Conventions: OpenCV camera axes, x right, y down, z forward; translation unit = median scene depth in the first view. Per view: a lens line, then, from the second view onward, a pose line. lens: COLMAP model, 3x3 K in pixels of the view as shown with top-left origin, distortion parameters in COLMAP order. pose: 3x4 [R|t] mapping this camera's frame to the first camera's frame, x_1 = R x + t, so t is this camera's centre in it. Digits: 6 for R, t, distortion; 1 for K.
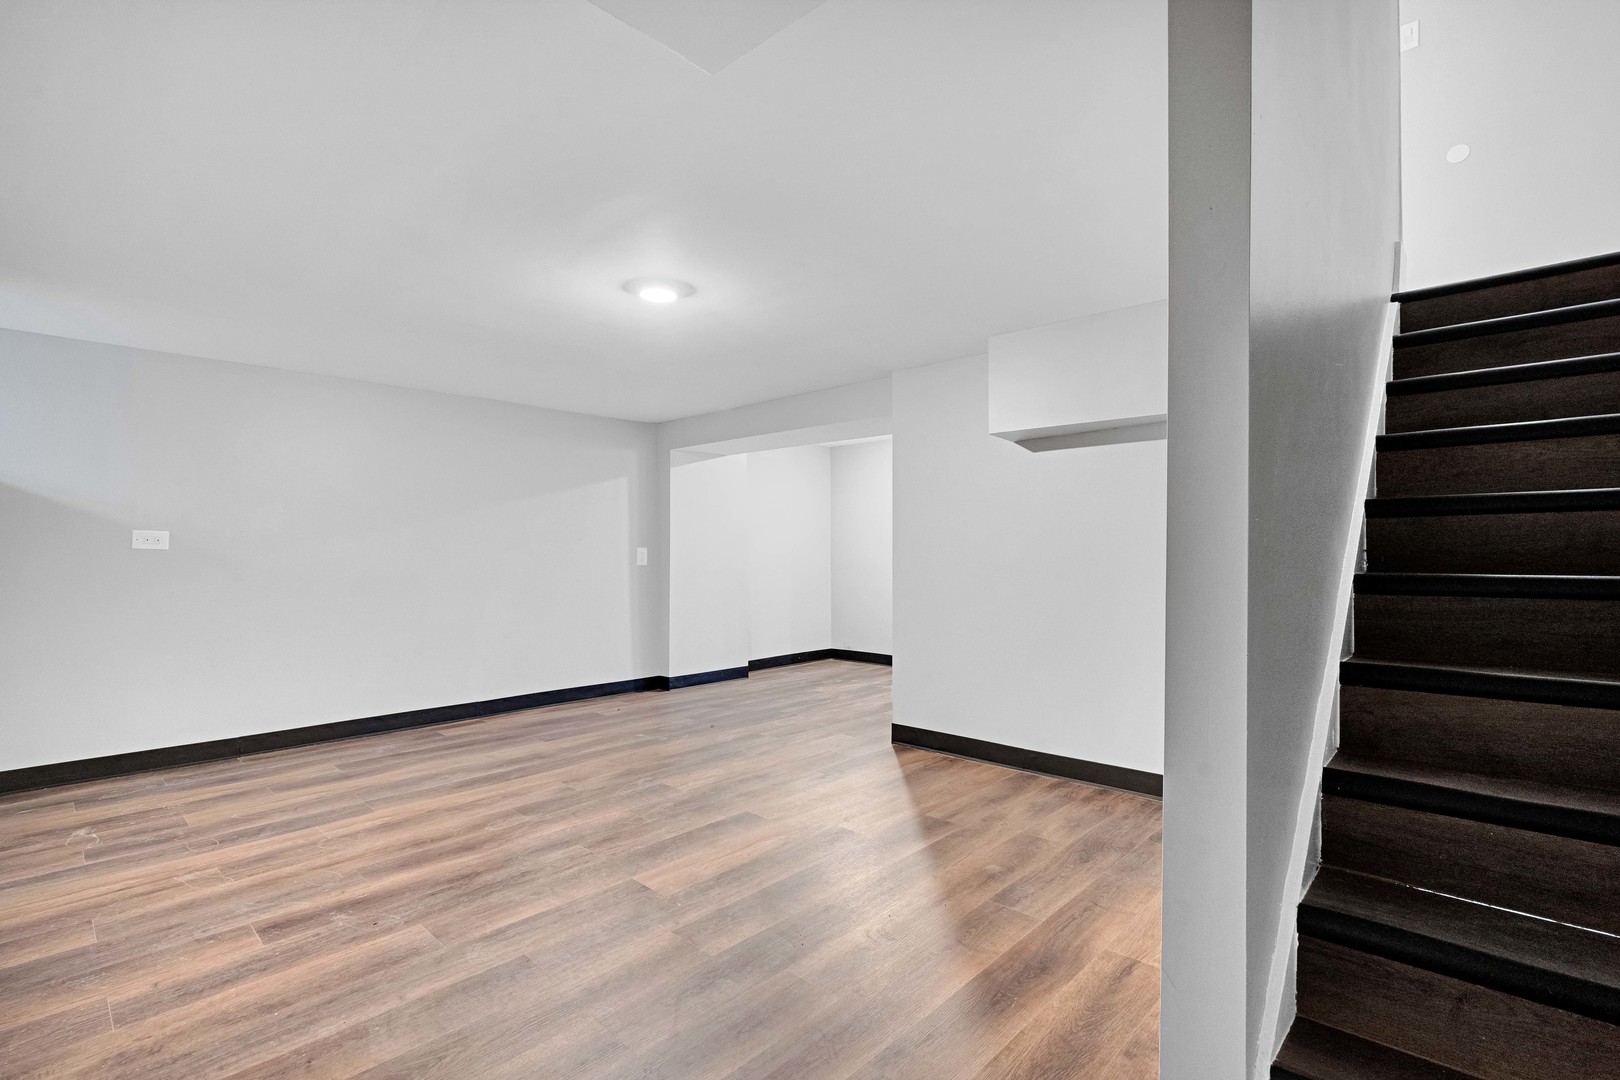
lens RADIAL K [[741.2, 0, 805.4], [0, 741.2, 544.8], [0, 0, 1]] dist [-0.001013, -0.000054]
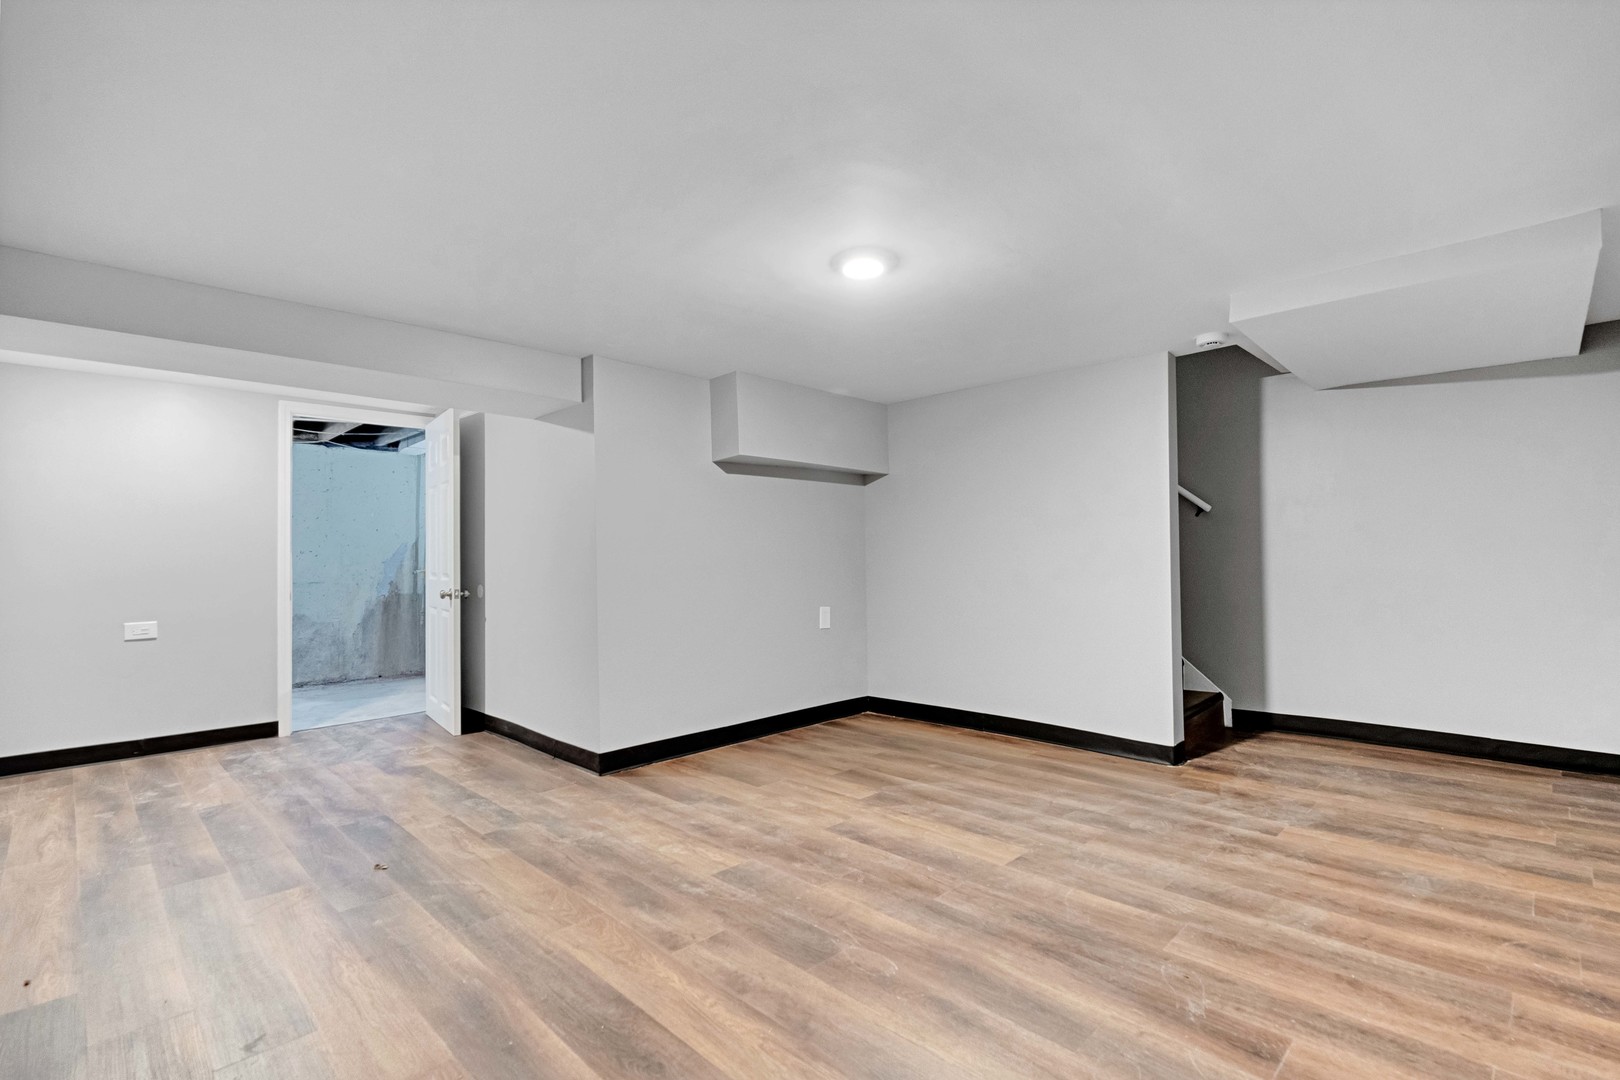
lens RADIAL K [[741.2, 0, 805.2], [0, 741.2, 546.7], [0, 0, 1]] dist [-0.001013, -0.000054]
pose [[0.028362, 0.018725, 0.999422, -1.421176], [0.002301, 0.999821, -0.018798, 0.024930], [-0.999595, 0.002833, 0.028314, 1.375261]]
